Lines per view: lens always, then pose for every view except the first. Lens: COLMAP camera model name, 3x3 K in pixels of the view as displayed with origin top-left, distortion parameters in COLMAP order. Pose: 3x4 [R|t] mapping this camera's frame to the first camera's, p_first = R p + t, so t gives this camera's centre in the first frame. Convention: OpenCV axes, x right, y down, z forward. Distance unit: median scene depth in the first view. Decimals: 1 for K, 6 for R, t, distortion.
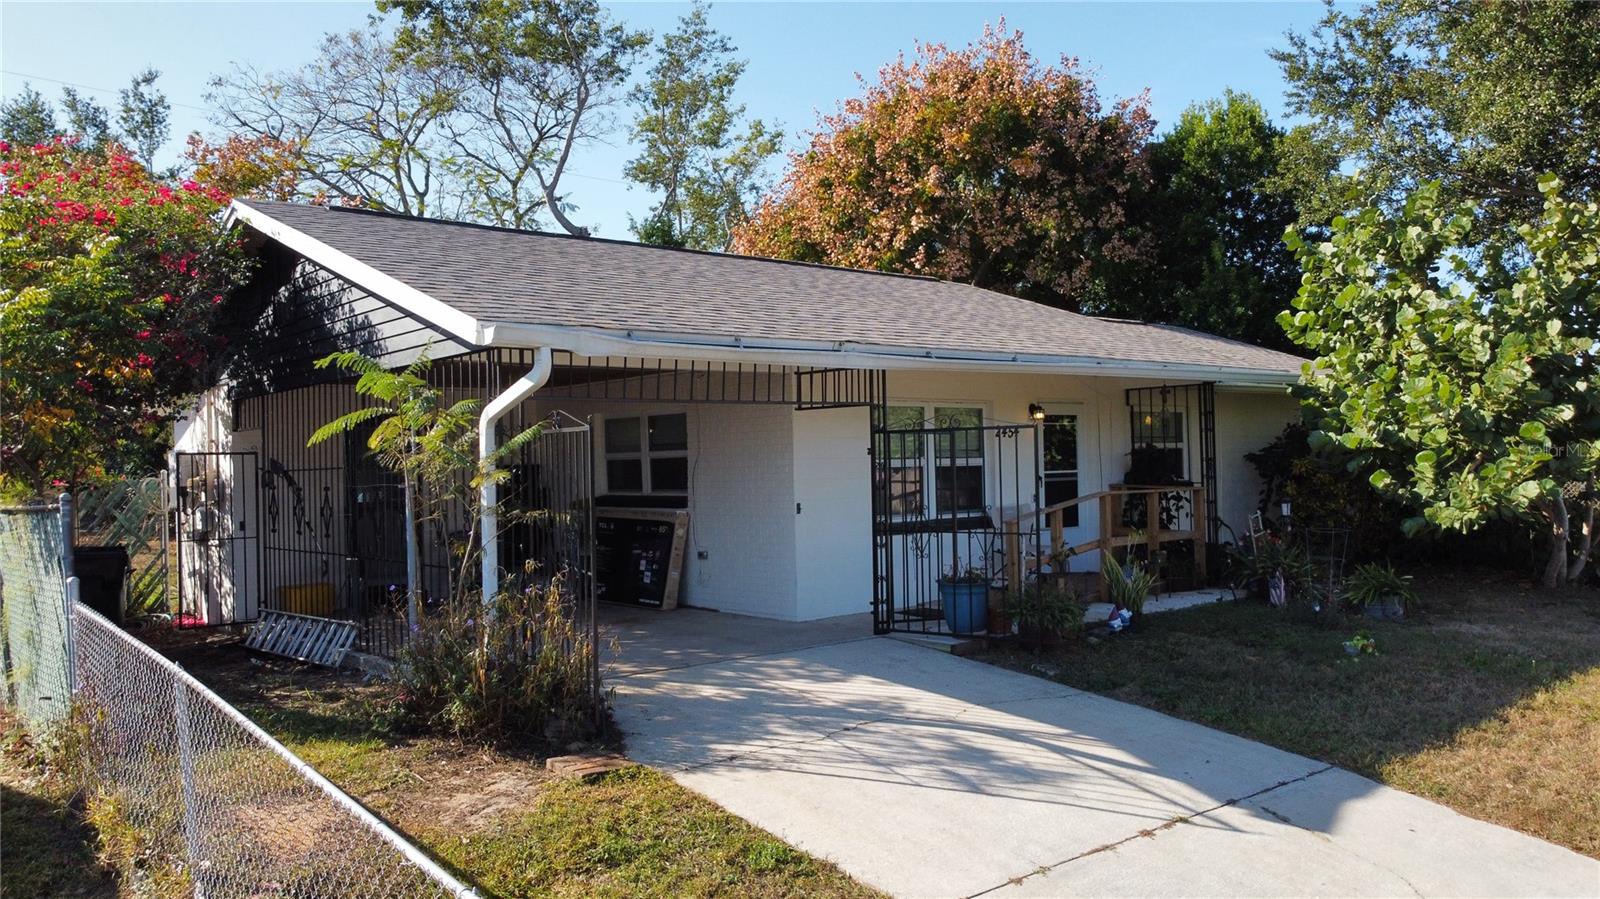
lens RADIAL K [[1179.8, 0, 800.0], [0, 1179.8, 449.5], [0, 0, 1]] dist [0.000947, 0.000505]
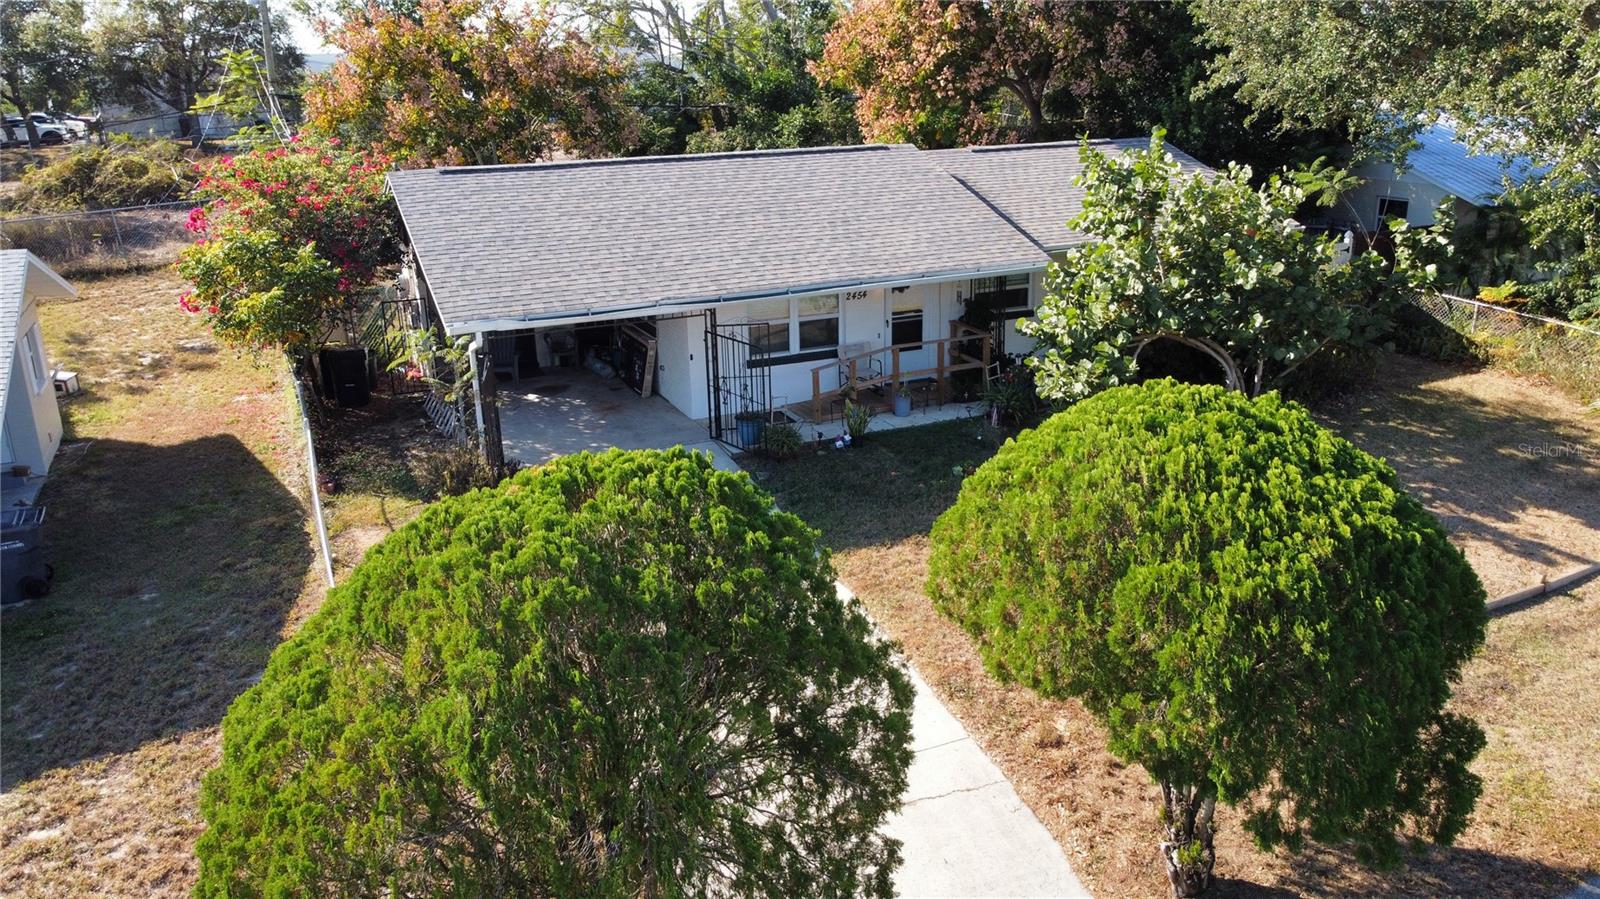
lens RADIAL K [[1179.8, 0, 800.0], [0, 1179.8, 449.5], [0, 0, 1]] dist [0.000947, 0.000505]
pose [[0.961818, 0.079623, -0.261853, 0.519065], [0.007990, 0.948170, 0.317663, -0.311346], [0.273575, -0.307626, 0.911331, -0.491553]]
